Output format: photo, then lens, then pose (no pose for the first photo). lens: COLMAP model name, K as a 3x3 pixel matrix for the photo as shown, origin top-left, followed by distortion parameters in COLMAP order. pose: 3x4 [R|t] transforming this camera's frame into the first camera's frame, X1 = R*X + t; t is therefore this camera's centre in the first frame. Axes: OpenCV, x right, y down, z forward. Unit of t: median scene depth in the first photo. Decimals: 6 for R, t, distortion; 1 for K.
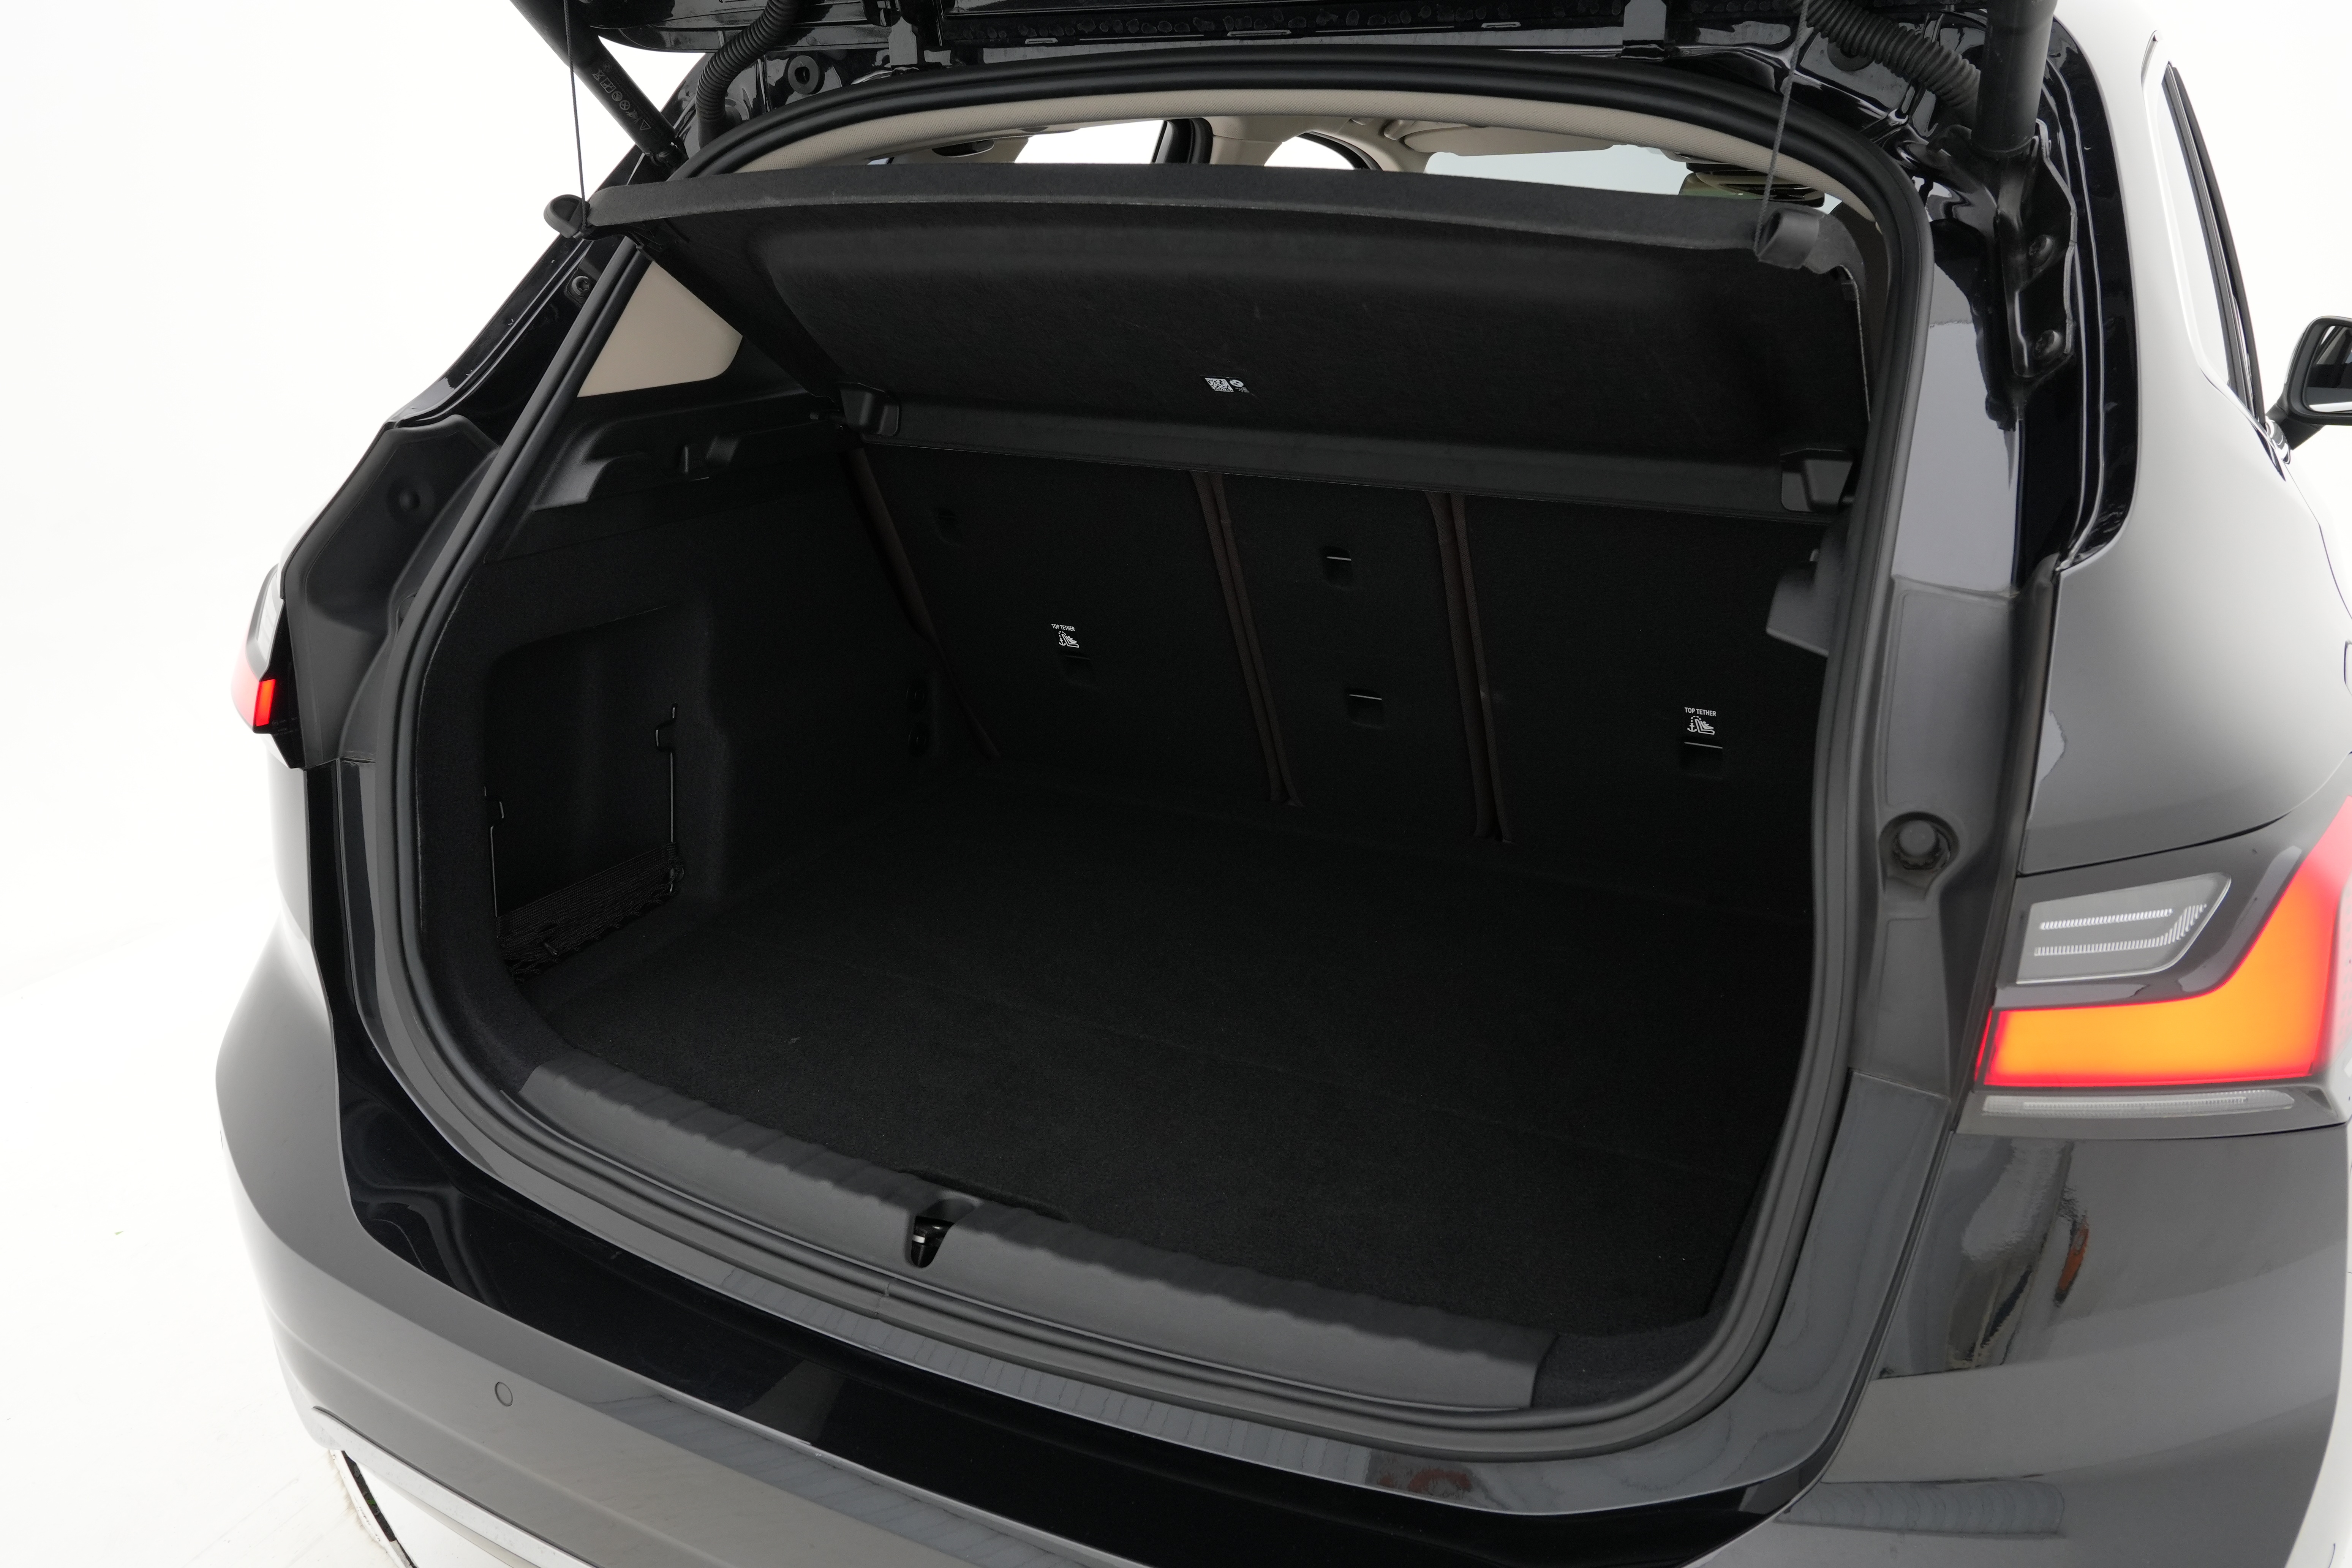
lens RADIAL K [[1810.7, 0, 1189.0], [0, 1810.7, 785.3], [0, 0, 1]] dist [-0.009527, 0.032228]
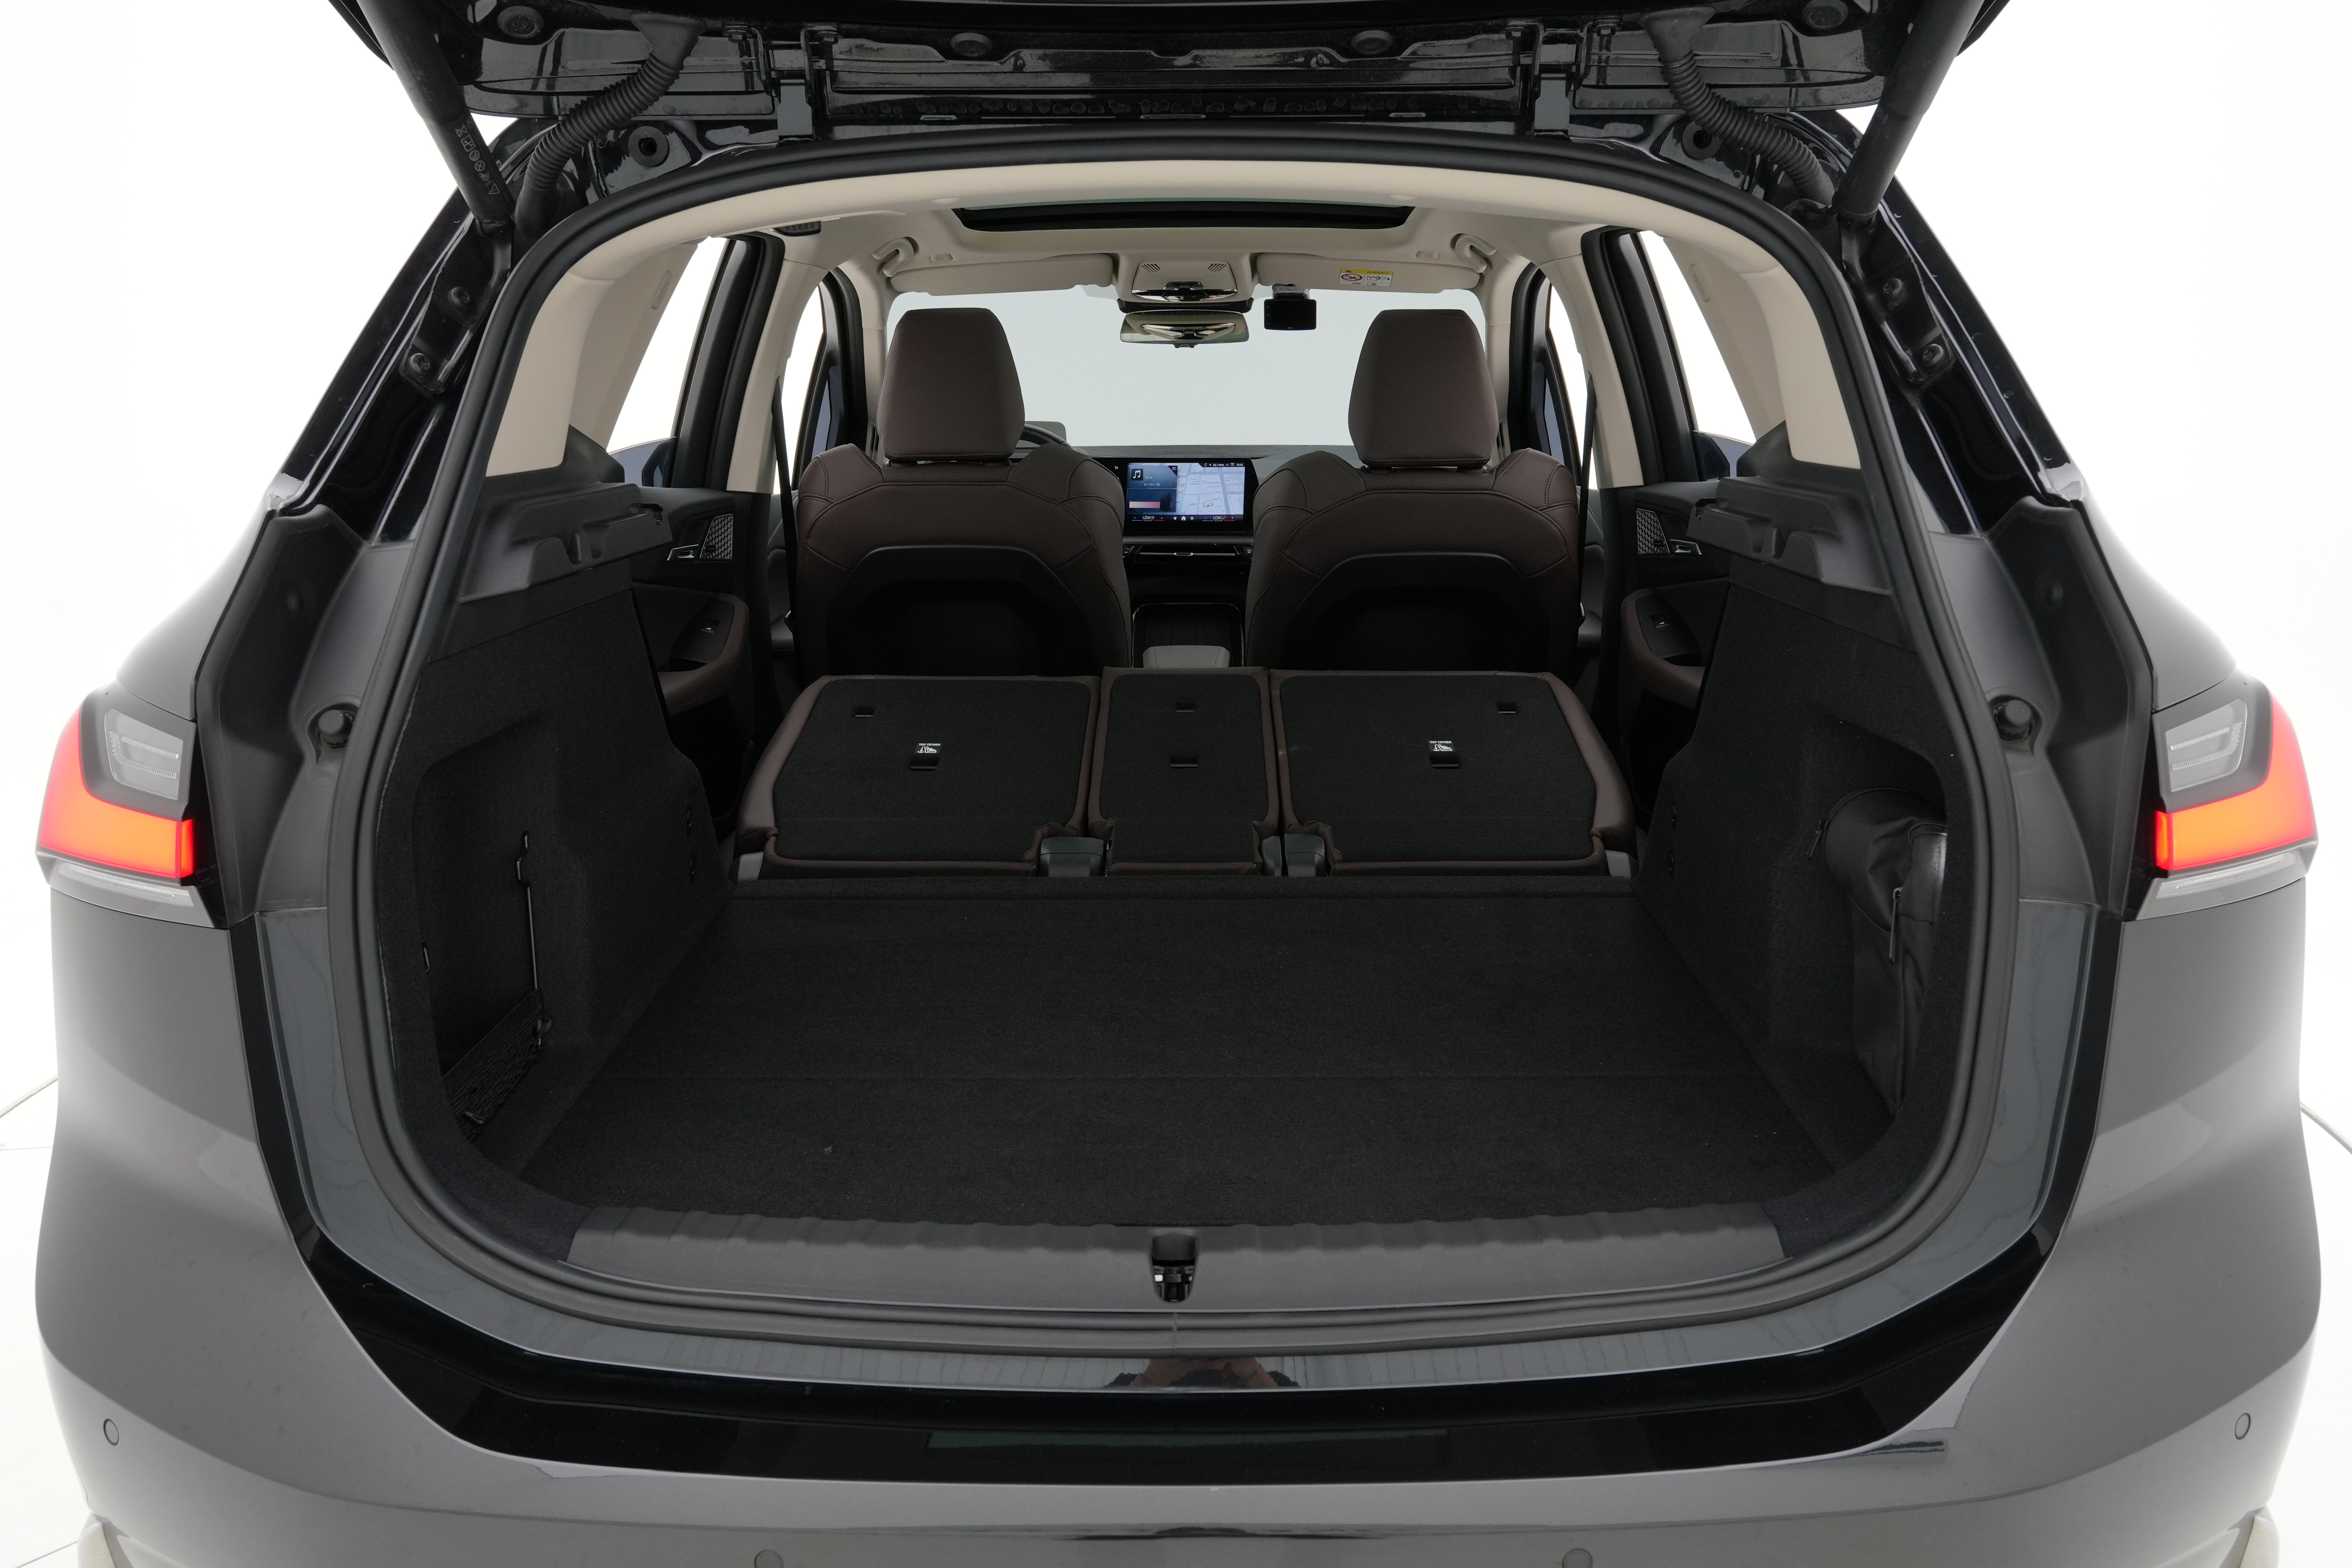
lens RADIAL K [[1810.7, 0, 1192.7], [0, 1810.7, 771.5], [0, 0, 1]] dist [-0.009527, 0.032228]
pose [[0.885933, -0.109620, 0.450674, -0.466550], [0.155737, 0.985563, -0.066423, 0.042995], [-0.436886, 0.129032, 0.890214, 0.079609]]
